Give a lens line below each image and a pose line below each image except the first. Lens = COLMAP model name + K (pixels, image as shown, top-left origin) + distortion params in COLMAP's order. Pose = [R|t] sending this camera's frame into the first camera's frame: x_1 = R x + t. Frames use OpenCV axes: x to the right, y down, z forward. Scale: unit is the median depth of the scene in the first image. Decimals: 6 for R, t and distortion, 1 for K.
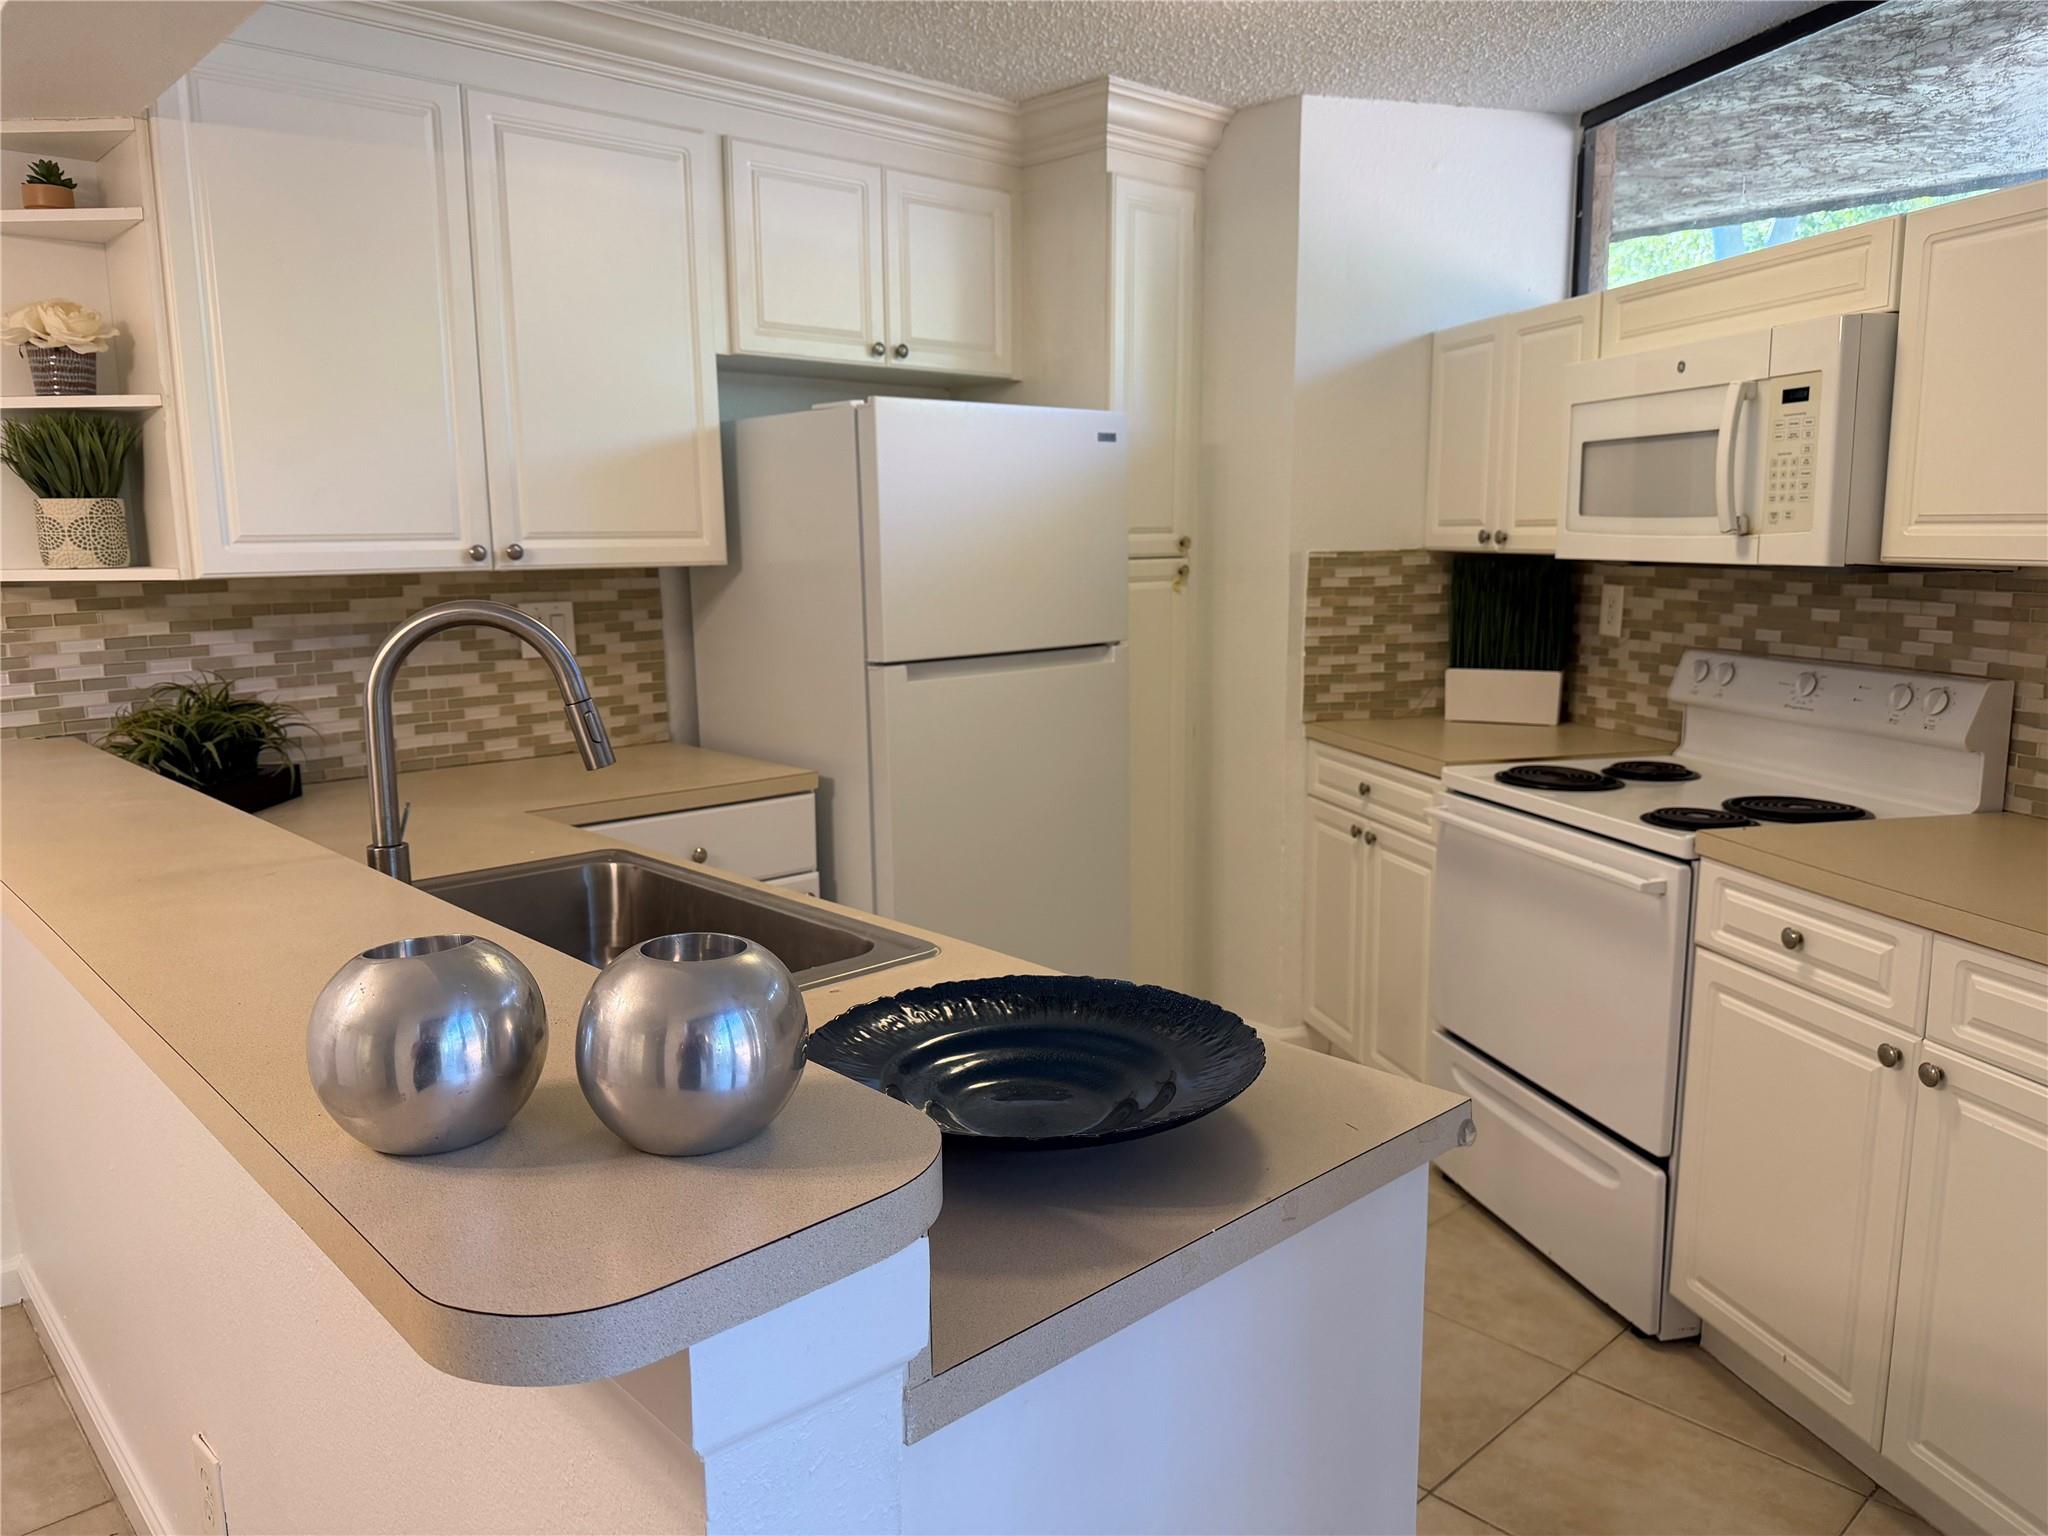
lens RADIAL K [[1442.4, 0, 1024.9], [0, 1442.4, 779.6], [0, 0, 1]] dist [0.046781, -0.068029]
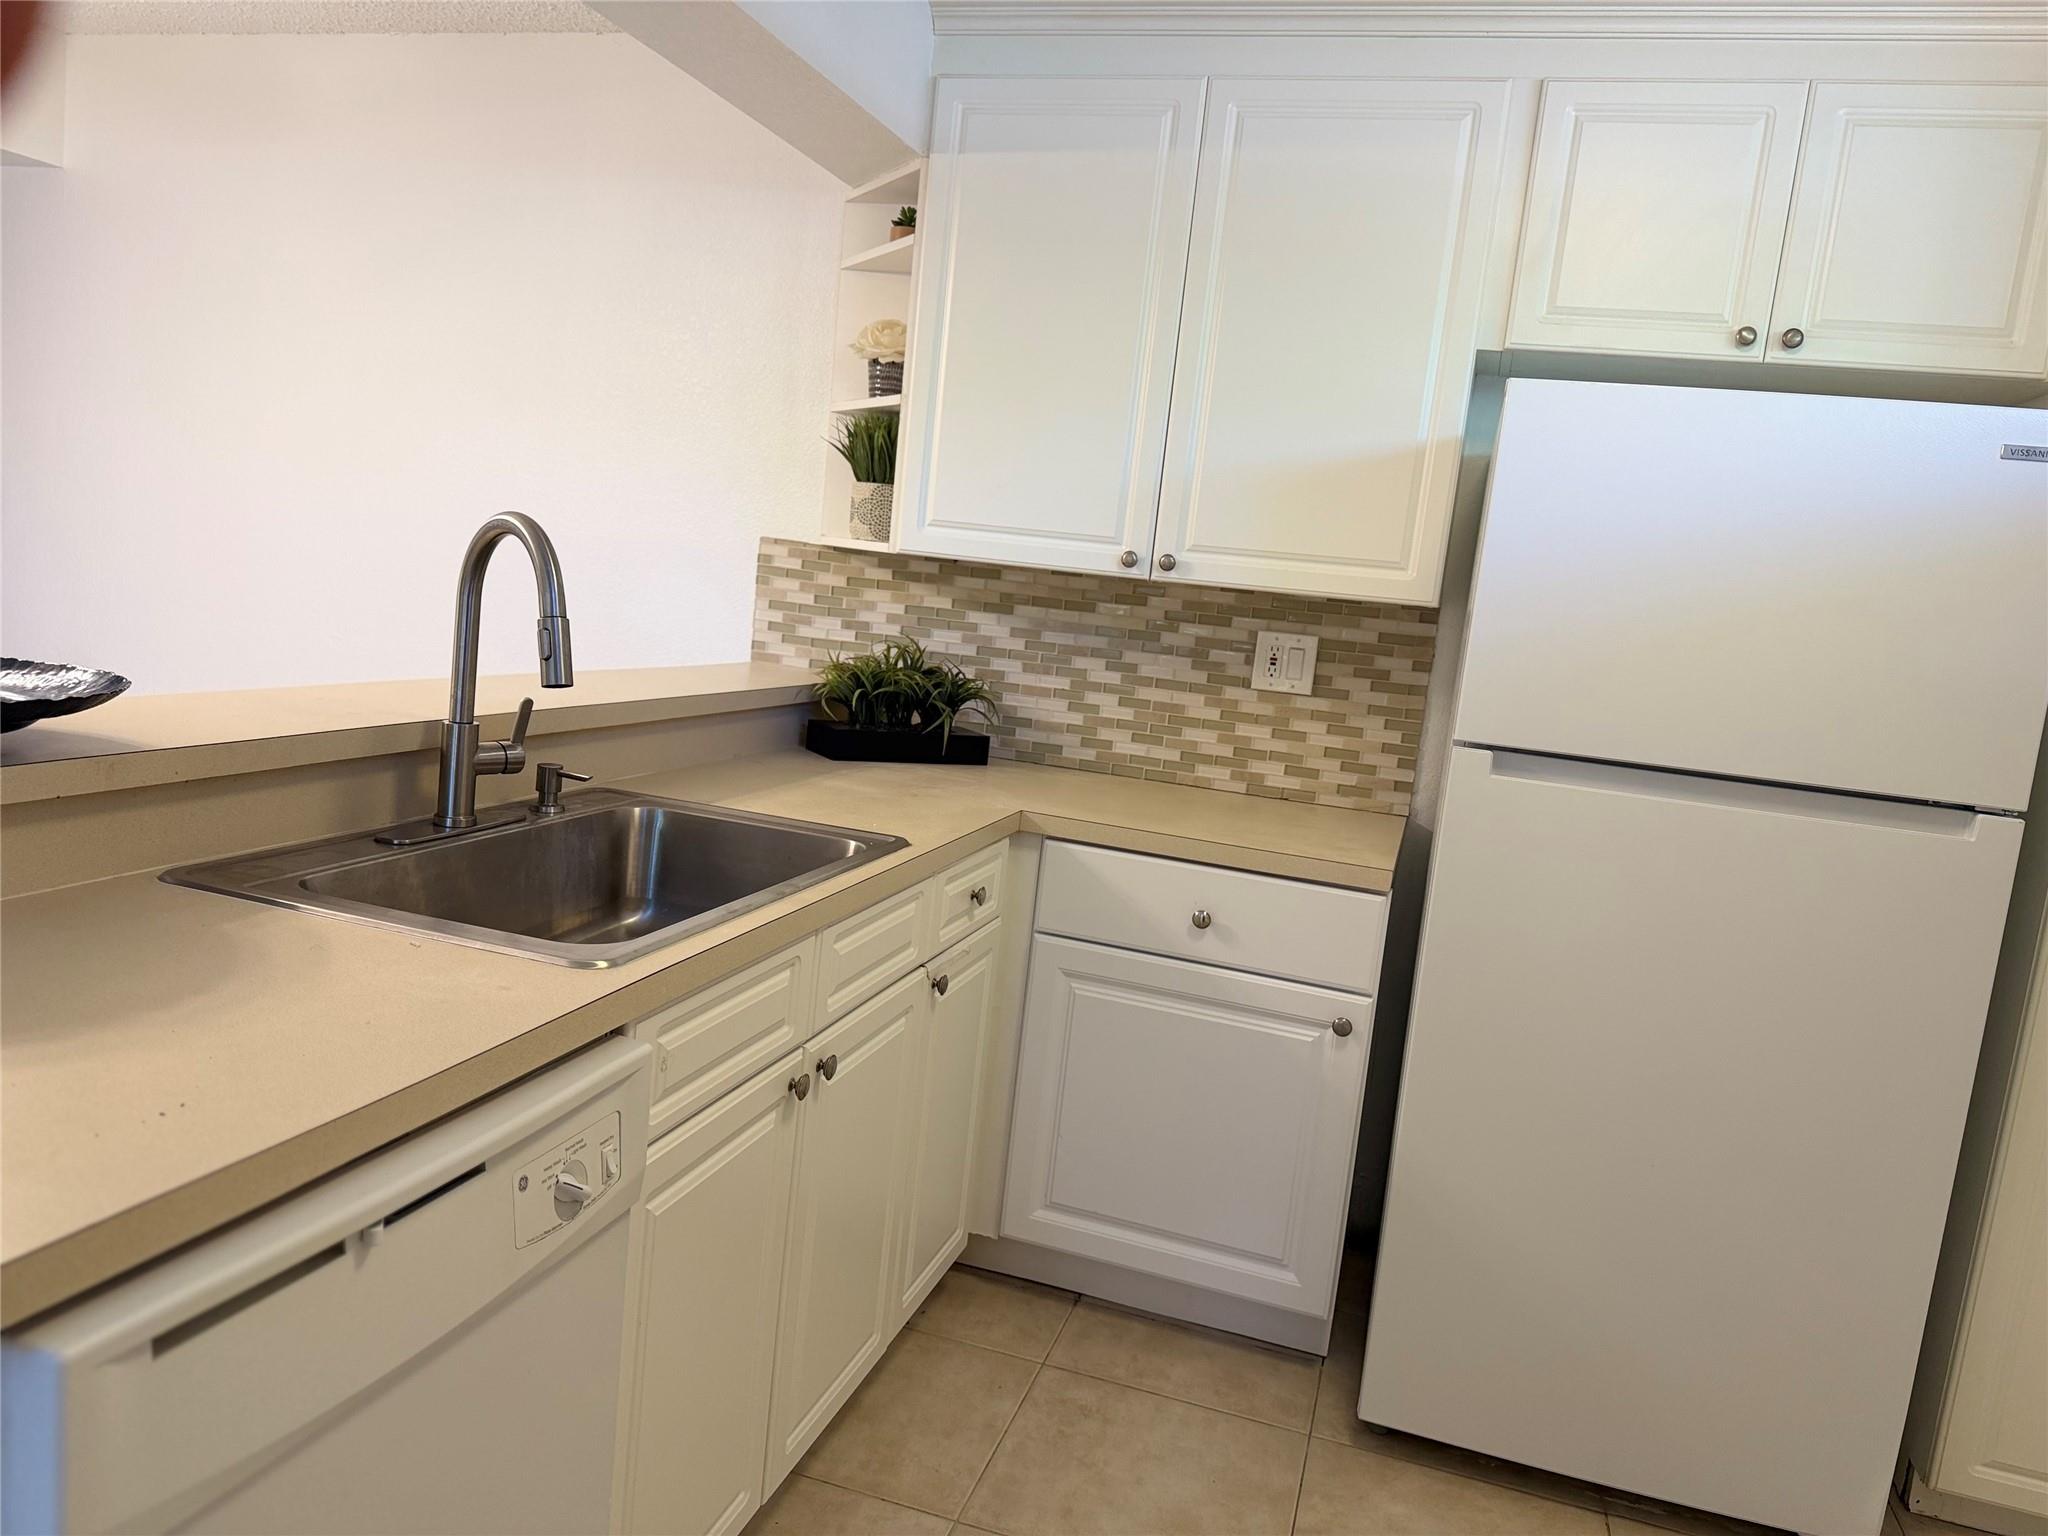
lens RADIAL K [[1442.4, 0, 1003.4], [0, 1442.4, 782.3], [0, 0, 1]] dist [0.046781, -0.068029]
pose [[0.490998, 0.191551, -0.849841, 0.387351], [-0.253575, 0.964711, 0.070939, -0.051033], [0.833439, 0.180667, 0.522244, 0.395522]]
